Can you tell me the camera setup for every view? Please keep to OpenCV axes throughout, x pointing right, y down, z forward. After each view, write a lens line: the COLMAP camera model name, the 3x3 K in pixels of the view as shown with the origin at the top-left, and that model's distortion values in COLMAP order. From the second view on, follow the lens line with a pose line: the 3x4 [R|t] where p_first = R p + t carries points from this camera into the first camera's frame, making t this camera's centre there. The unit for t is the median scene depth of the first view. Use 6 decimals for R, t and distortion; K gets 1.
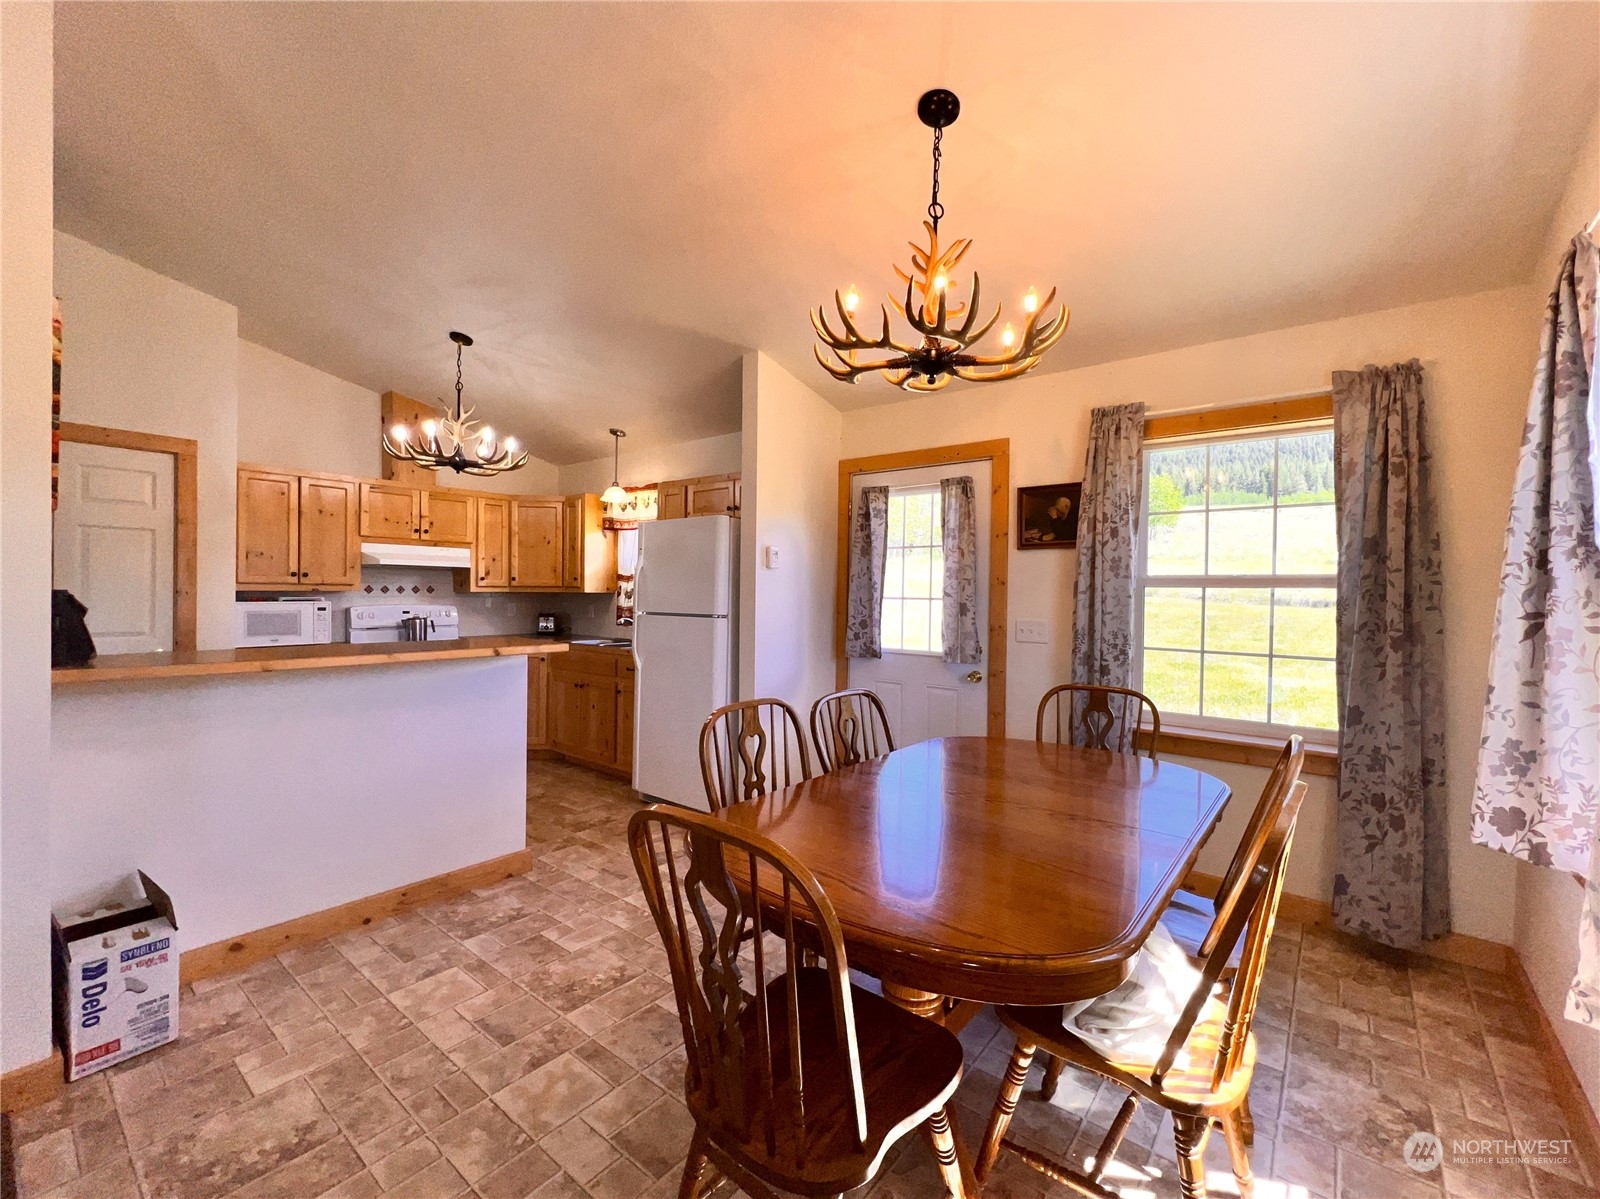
lens RADIAL K [[635.9, 0, 776.4], [0, 635.9, 594.3], [0, 0, 1]] dist [-0.000972, 0.000281]
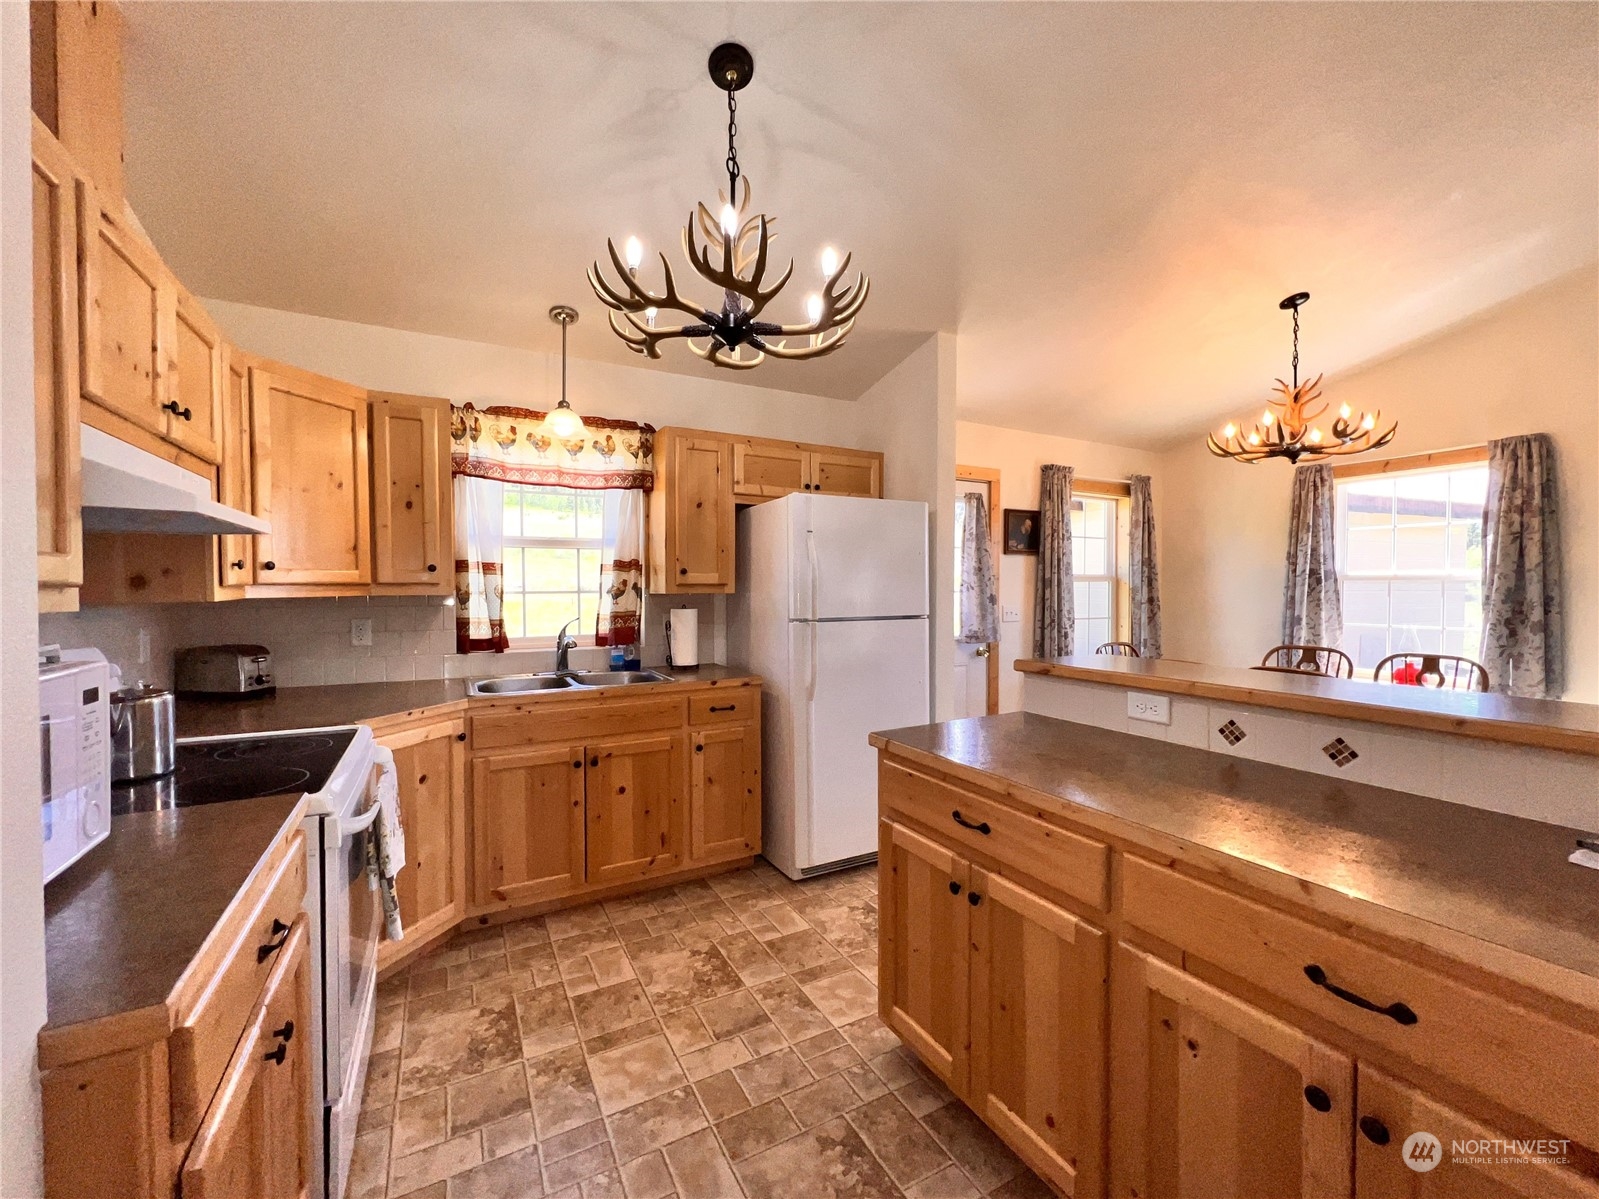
lens RADIAL K [[635.5, 0, 806.8], [0, 635.5, 603.1], [0, 0, 1]] dist [-0.000972, 0.000281]
pose [[0.394225, -0.036283, 0.918298, -0.744043], [0.012573, 0.999340, 0.034087, -0.012557], [-0.918928, -0.001893, 0.394420, 0.612485]]
